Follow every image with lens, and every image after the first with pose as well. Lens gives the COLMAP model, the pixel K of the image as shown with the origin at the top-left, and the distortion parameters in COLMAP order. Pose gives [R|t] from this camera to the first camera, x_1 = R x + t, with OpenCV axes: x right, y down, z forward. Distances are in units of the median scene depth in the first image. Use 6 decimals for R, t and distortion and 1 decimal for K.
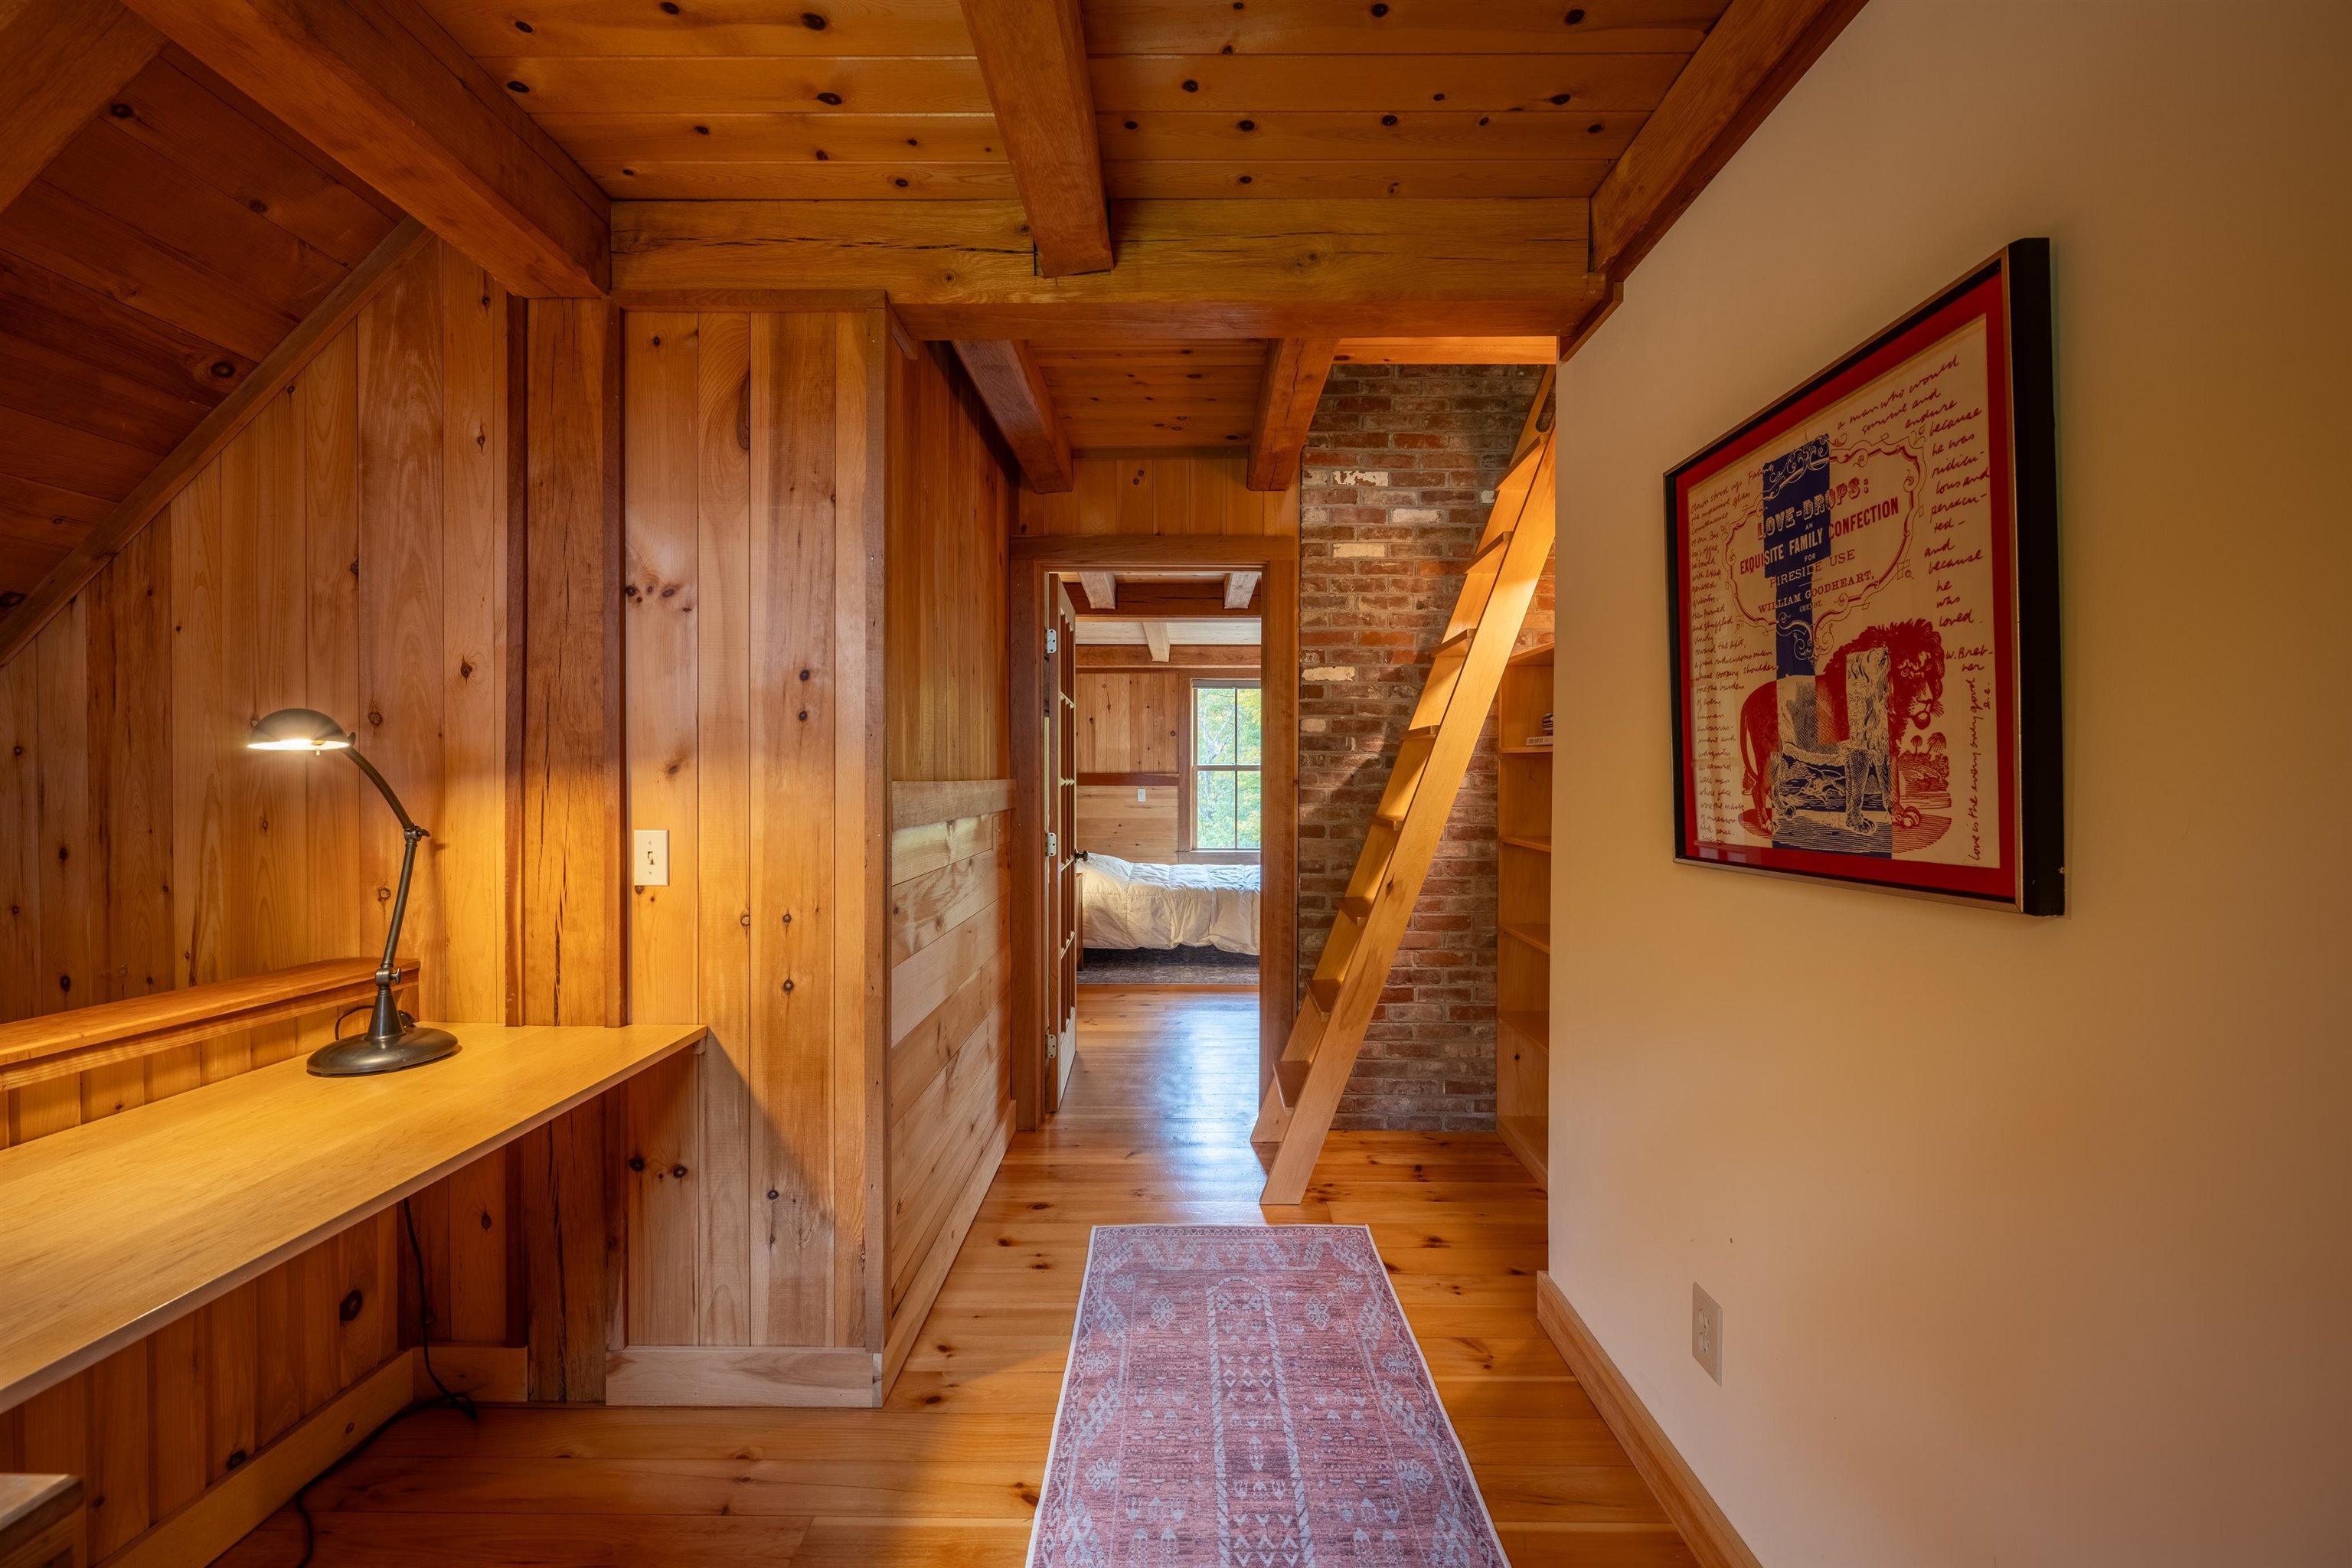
lens RADIAL K [[933.2, 0, 1170.1], [0, 933.2, 791.9], [0, 0, 1]] dist [-0.001288, -0.000009]
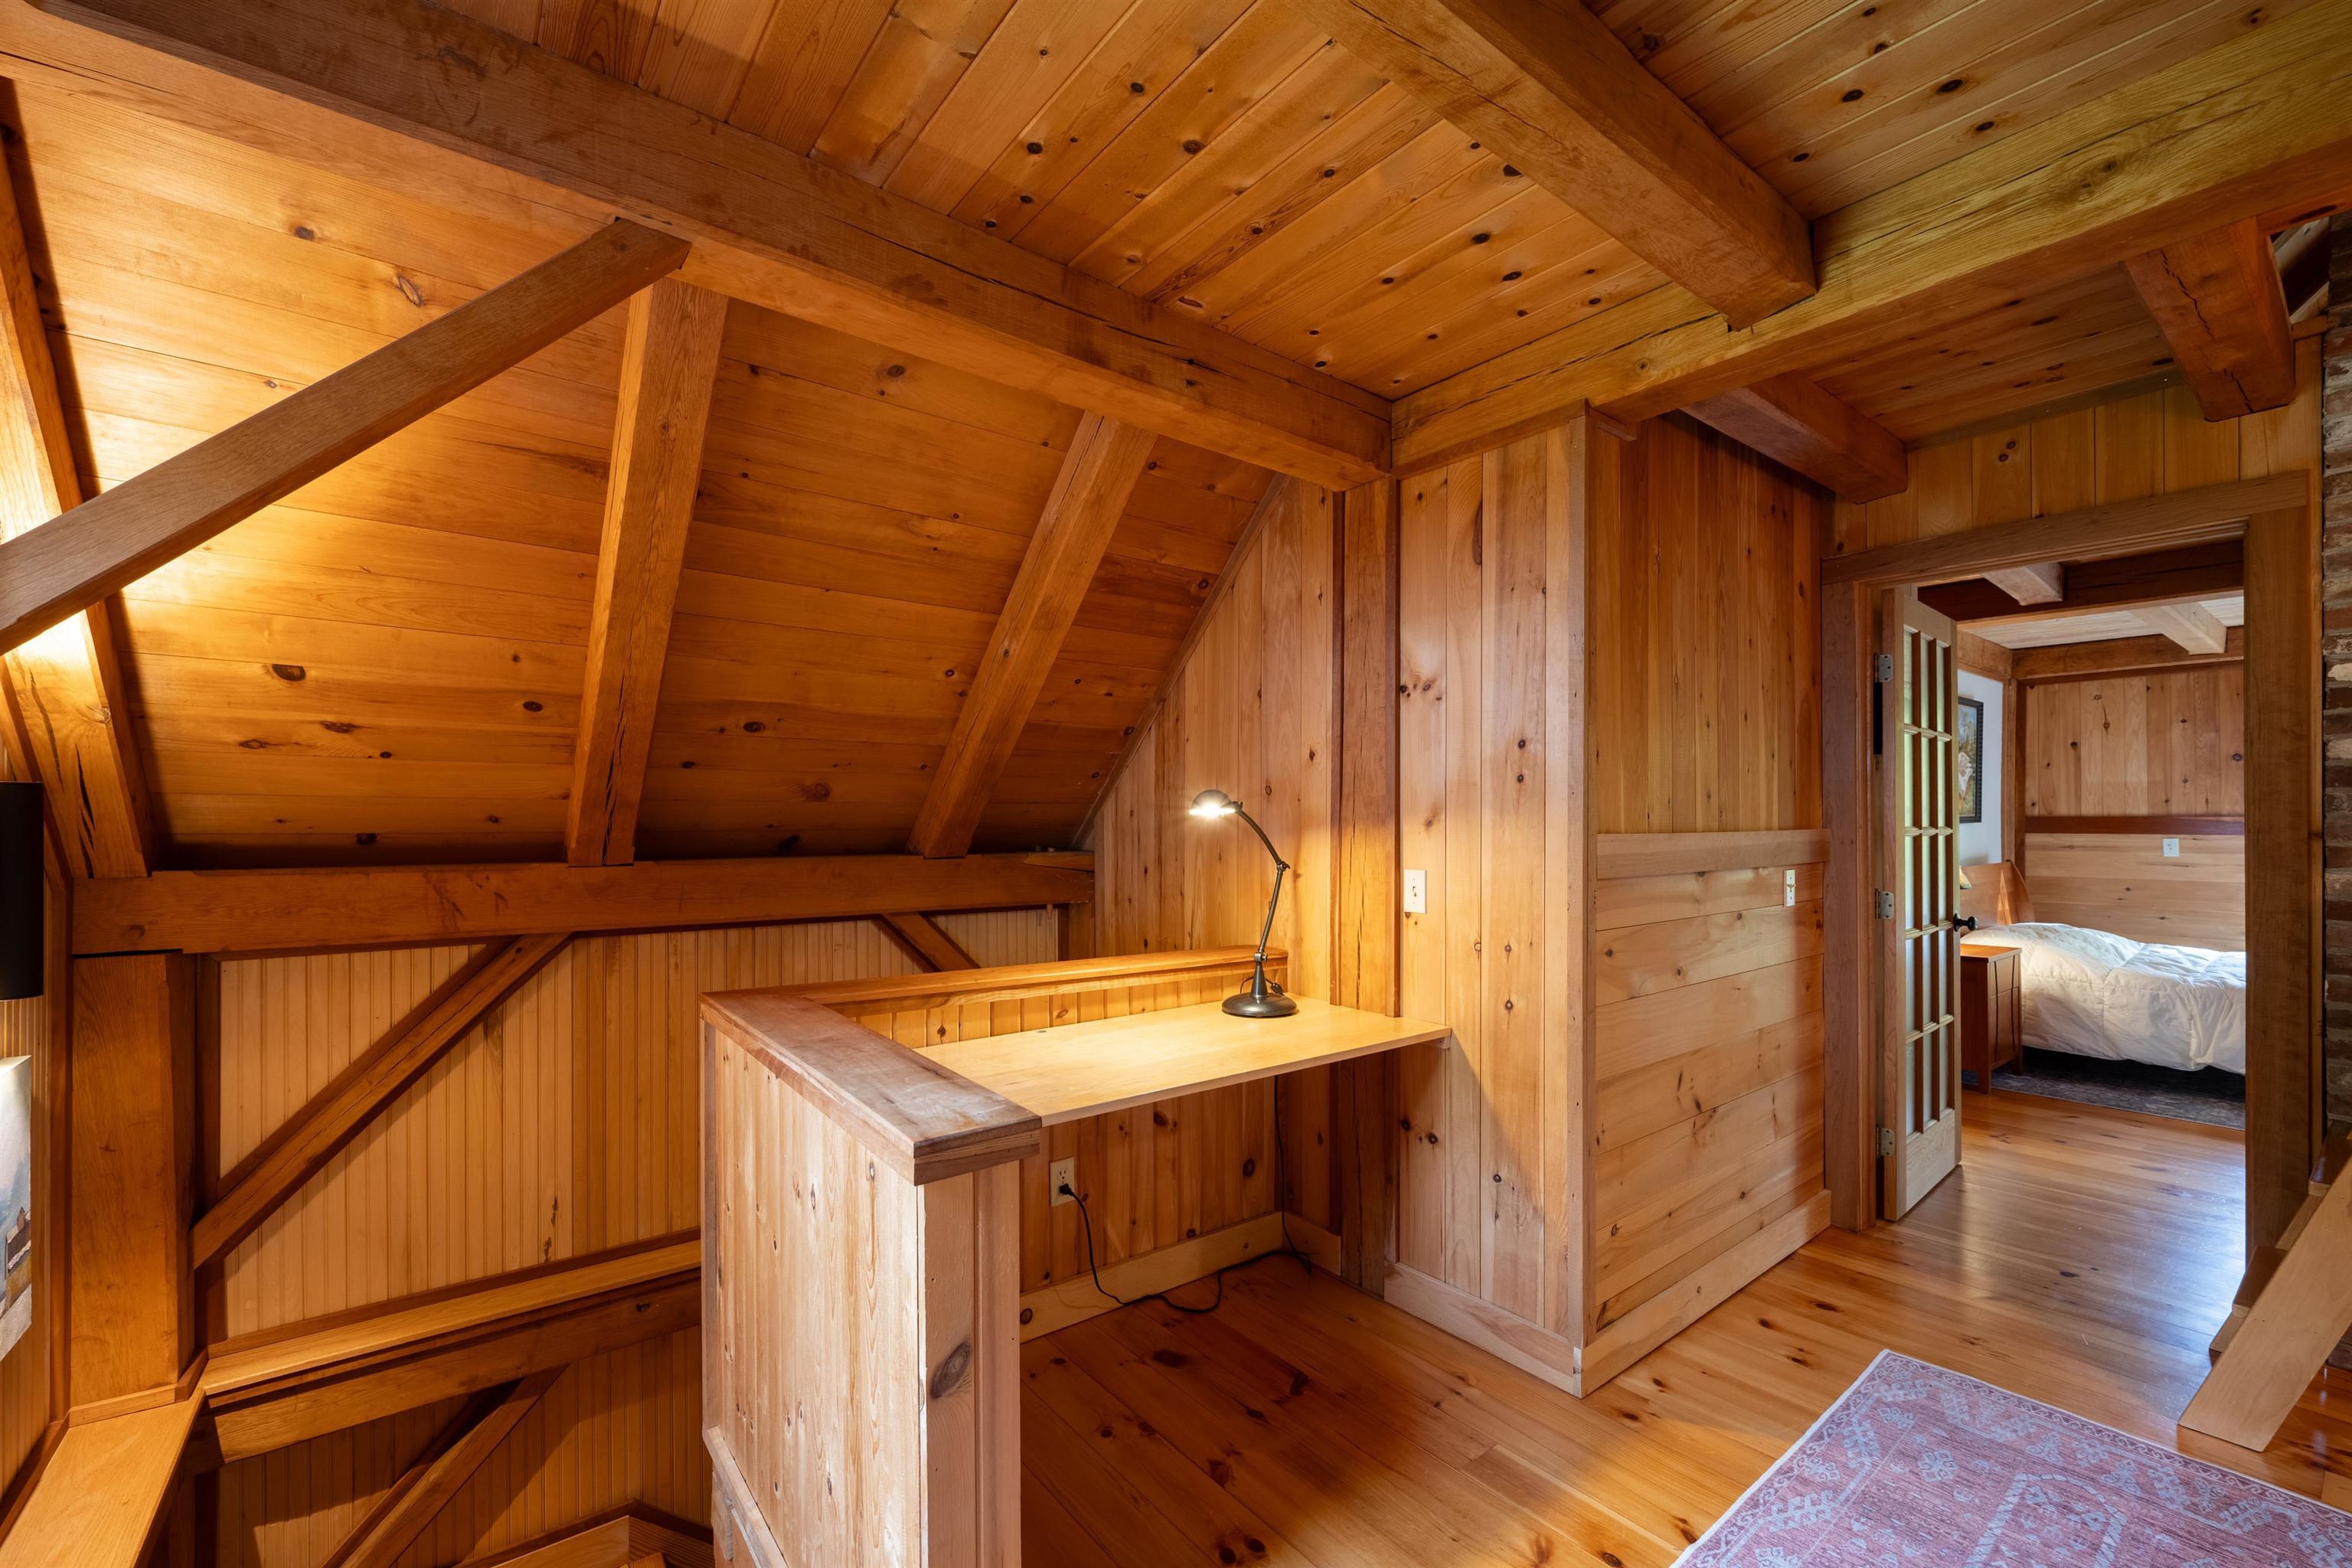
lens RADIAL K [[933.2, 0, 1190.5], [0, 933.2, 818.9], [0, 0, 1]] dist [-0.001288, -0.000009]
pose [[0.637577, -0.003743, -0.770378, 0.247969], [-0.009835, 0.999867, -0.012997, -0.010452], [0.770324, 0.015863, 0.637456, -0.074927]]
